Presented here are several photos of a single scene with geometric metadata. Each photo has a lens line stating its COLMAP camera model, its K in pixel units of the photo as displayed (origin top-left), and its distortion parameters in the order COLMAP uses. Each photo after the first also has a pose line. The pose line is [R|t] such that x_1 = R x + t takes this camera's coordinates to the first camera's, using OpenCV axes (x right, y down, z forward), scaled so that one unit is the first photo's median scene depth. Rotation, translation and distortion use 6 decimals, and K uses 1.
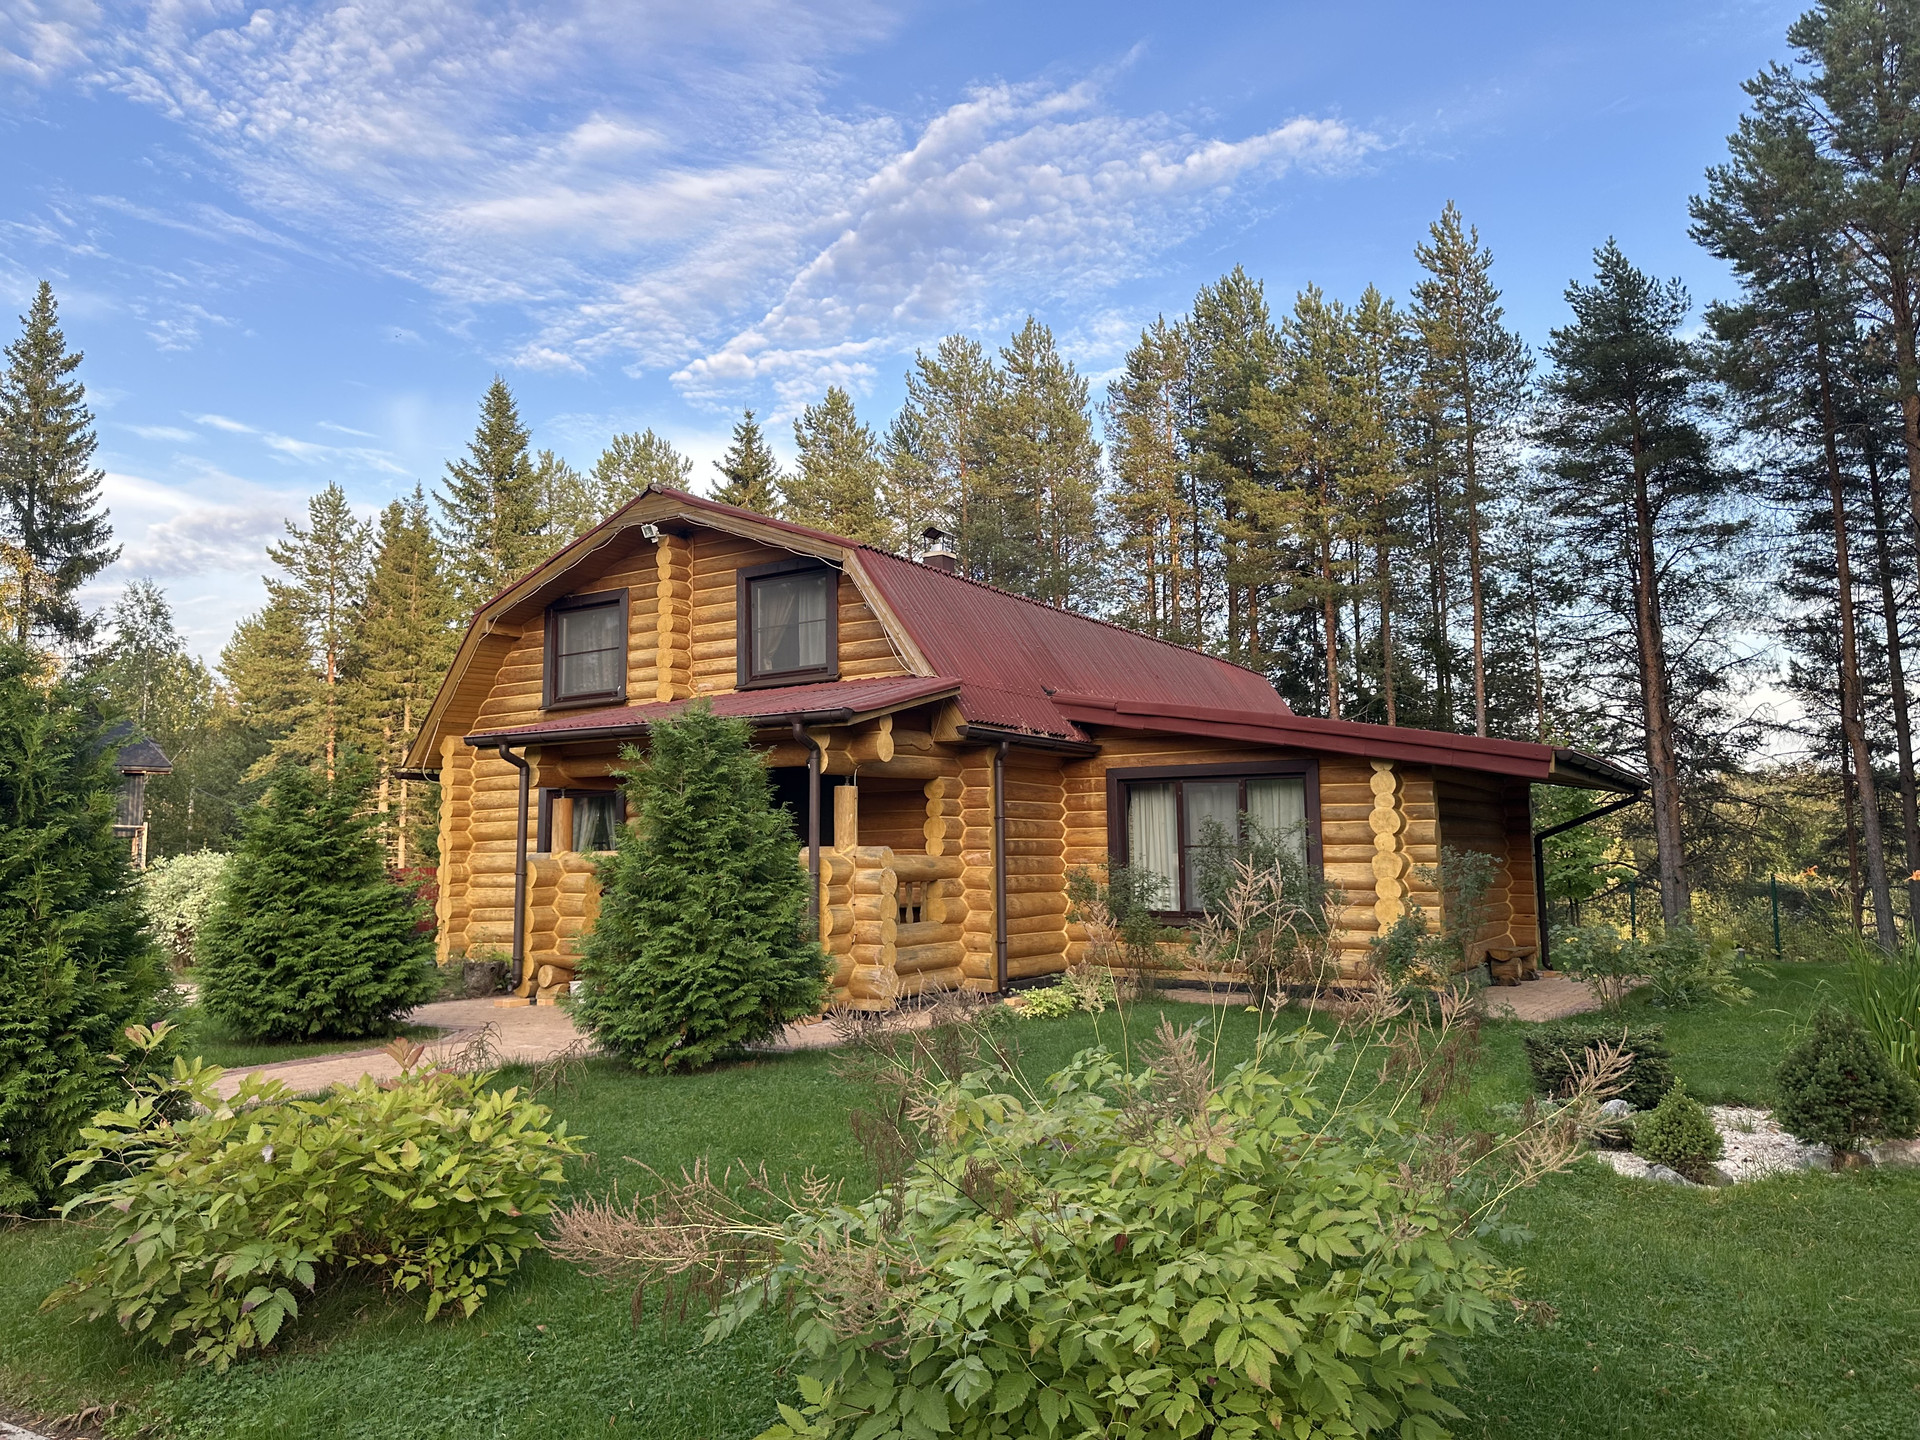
lens RADIAL K [[1362.5, 0, 1008.4], [0, 1362.5, 715.5], [0, 0, 1]] dist [0.071973, -0.080665]
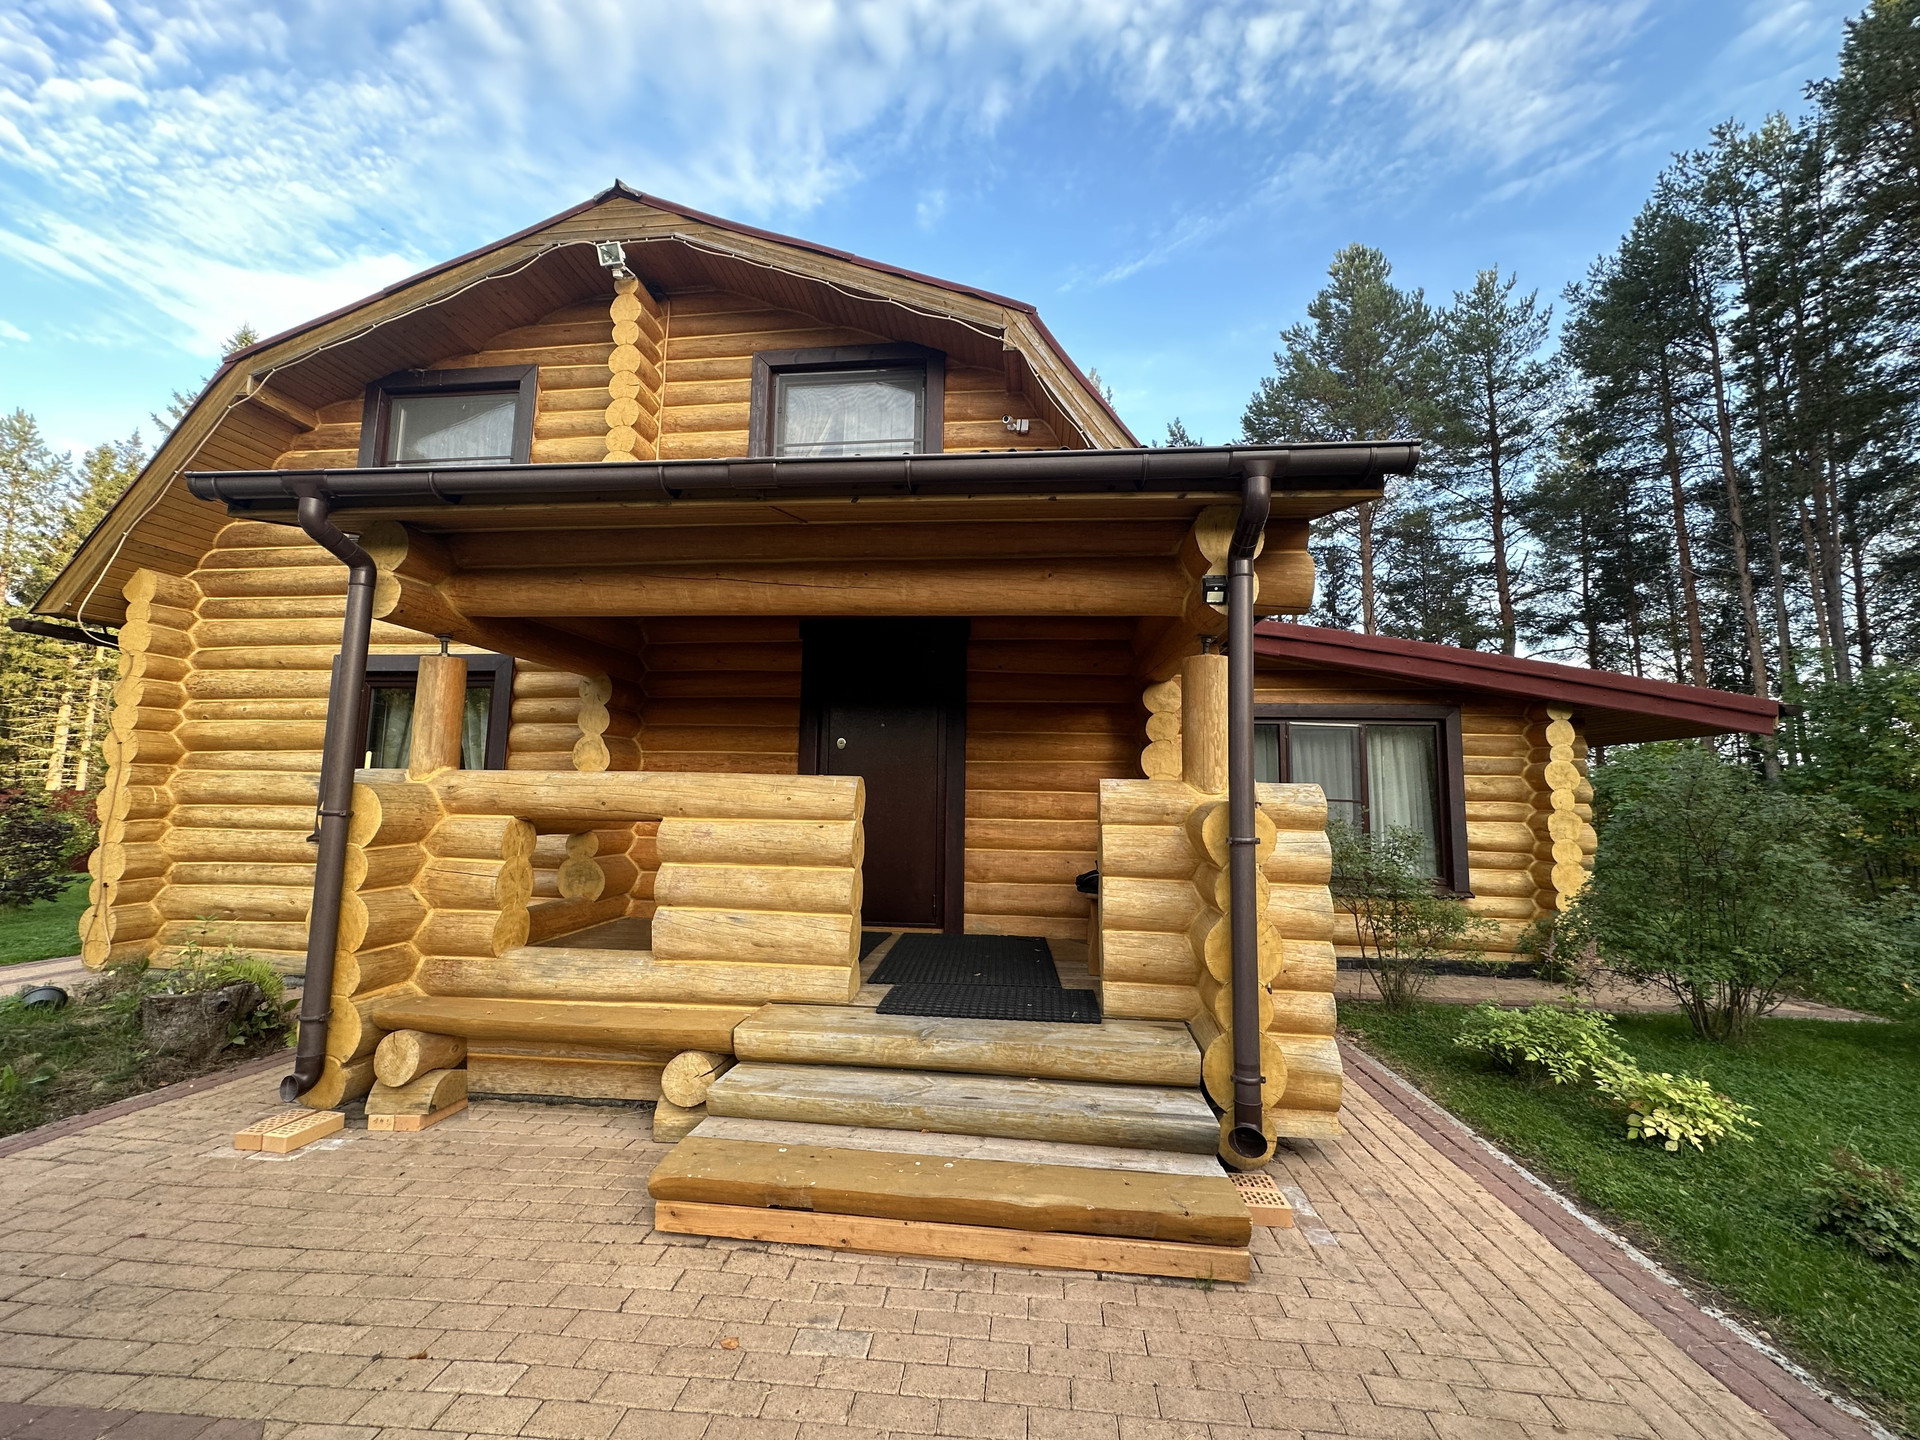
lens RADIAL K [[748.1, 0, 956.7], [0, 748.1, 727.3], [0, 0, 1]] dist [-0.019637, 0.006880]
pose [[0.901664, 0.071364, 0.426509, -0.224904], [-0.072097, 0.997293, -0.014449, 0.062498], [-0.426385, -0.017722, 0.904368, 0.569082]]
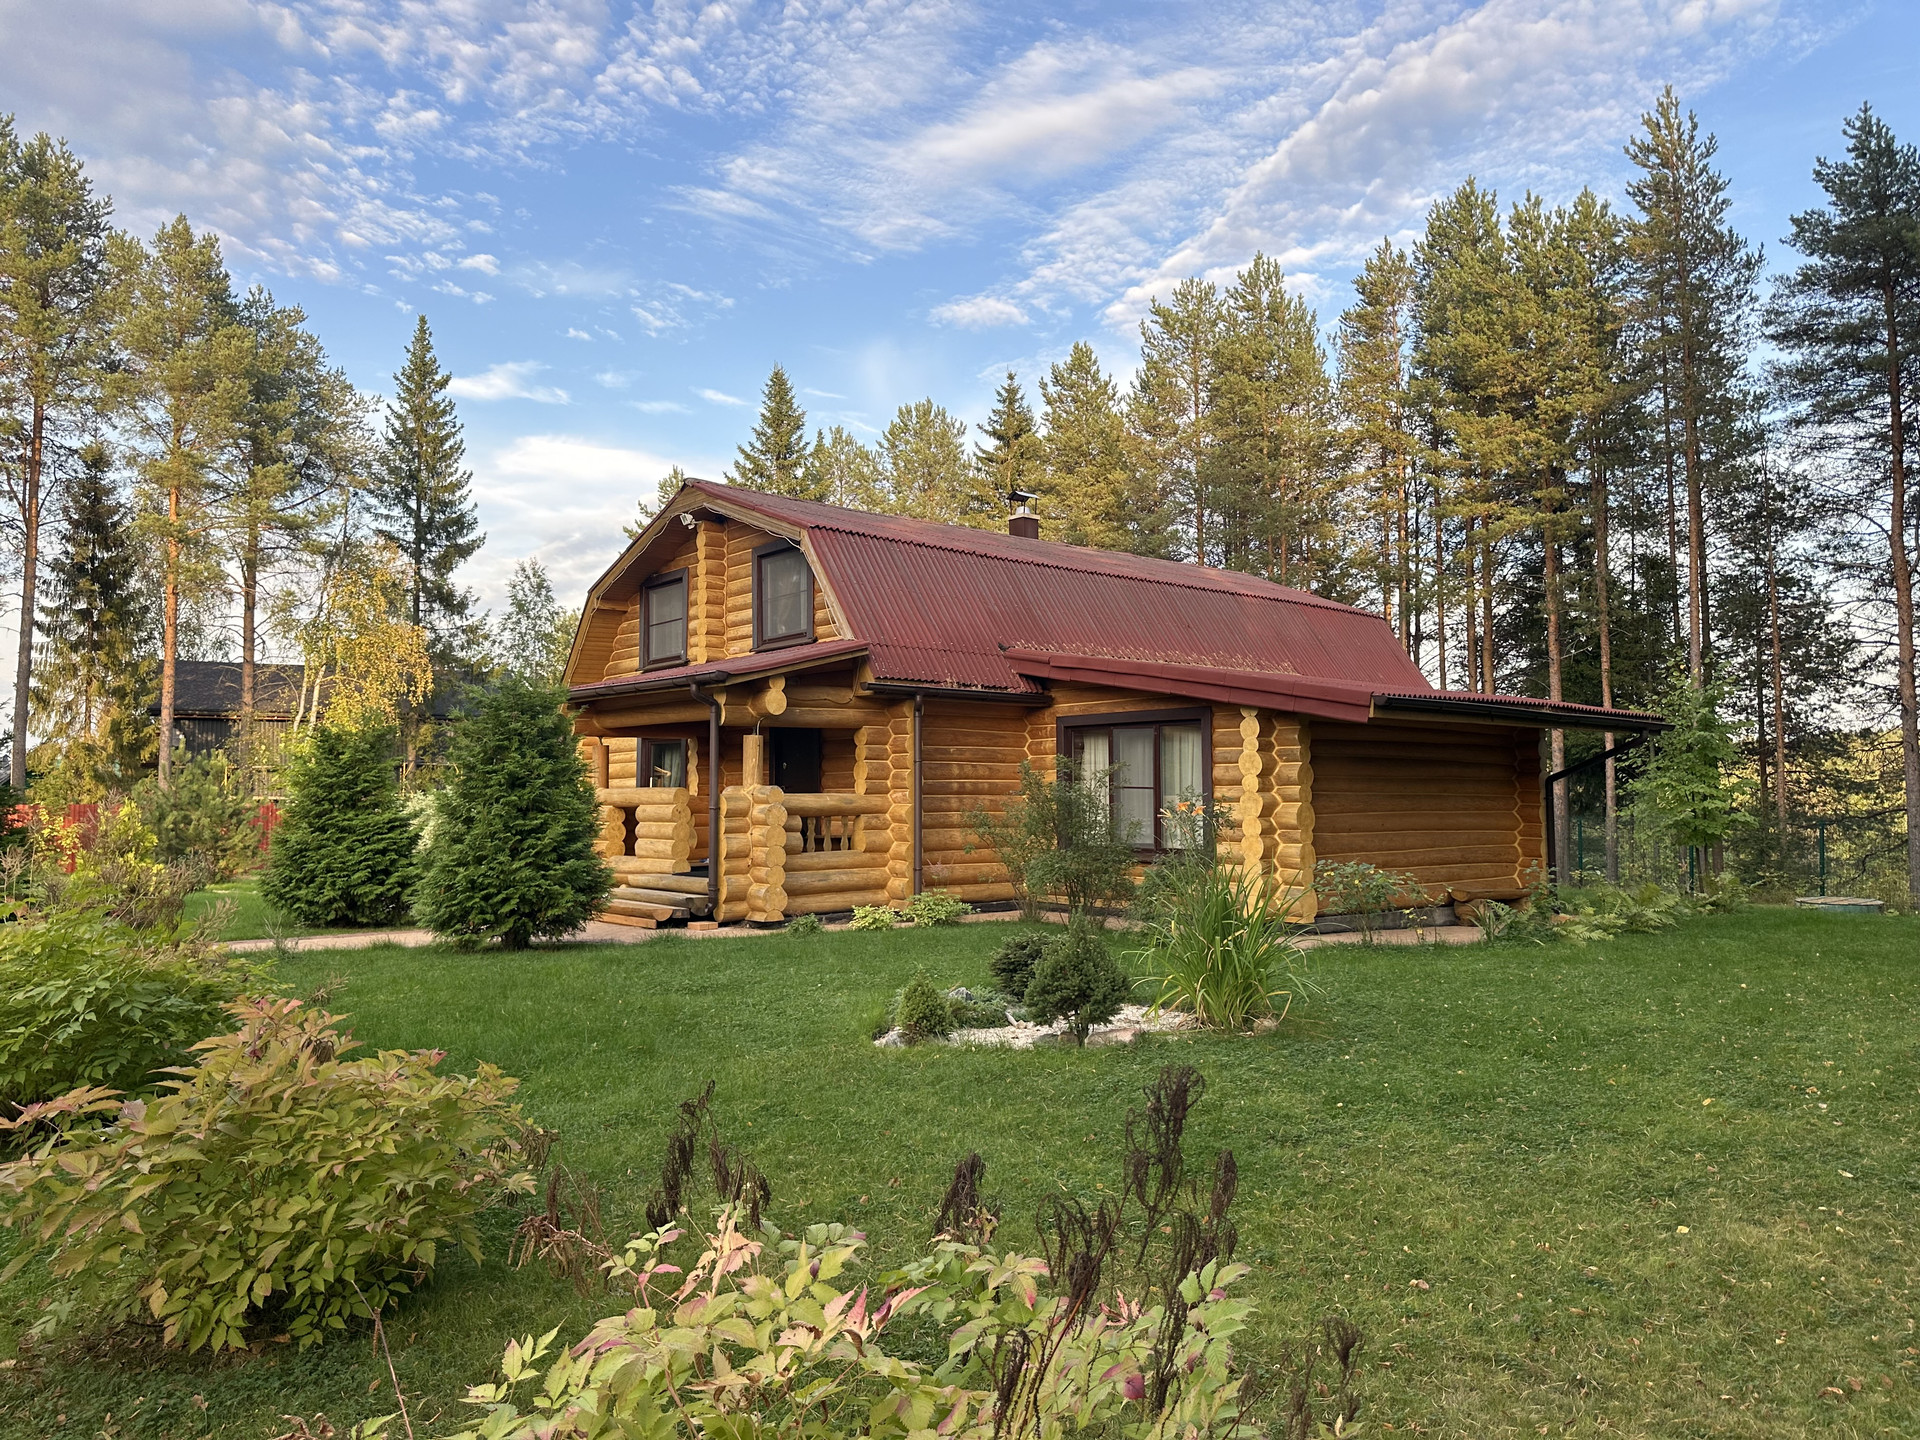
lens RADIAL K [[1369.1, 0, 1000.8], [0, 1369.1, 721.0], [0, 0, 1]] dist [0.068686, -0.062758]
pose [[0.956637, -0.008454, -0.291161, 0.309982], [0.022110, 0.998803, 0.043643, -0.005818], [0.290443, -0.048188, 0.955678, -0.058739]]
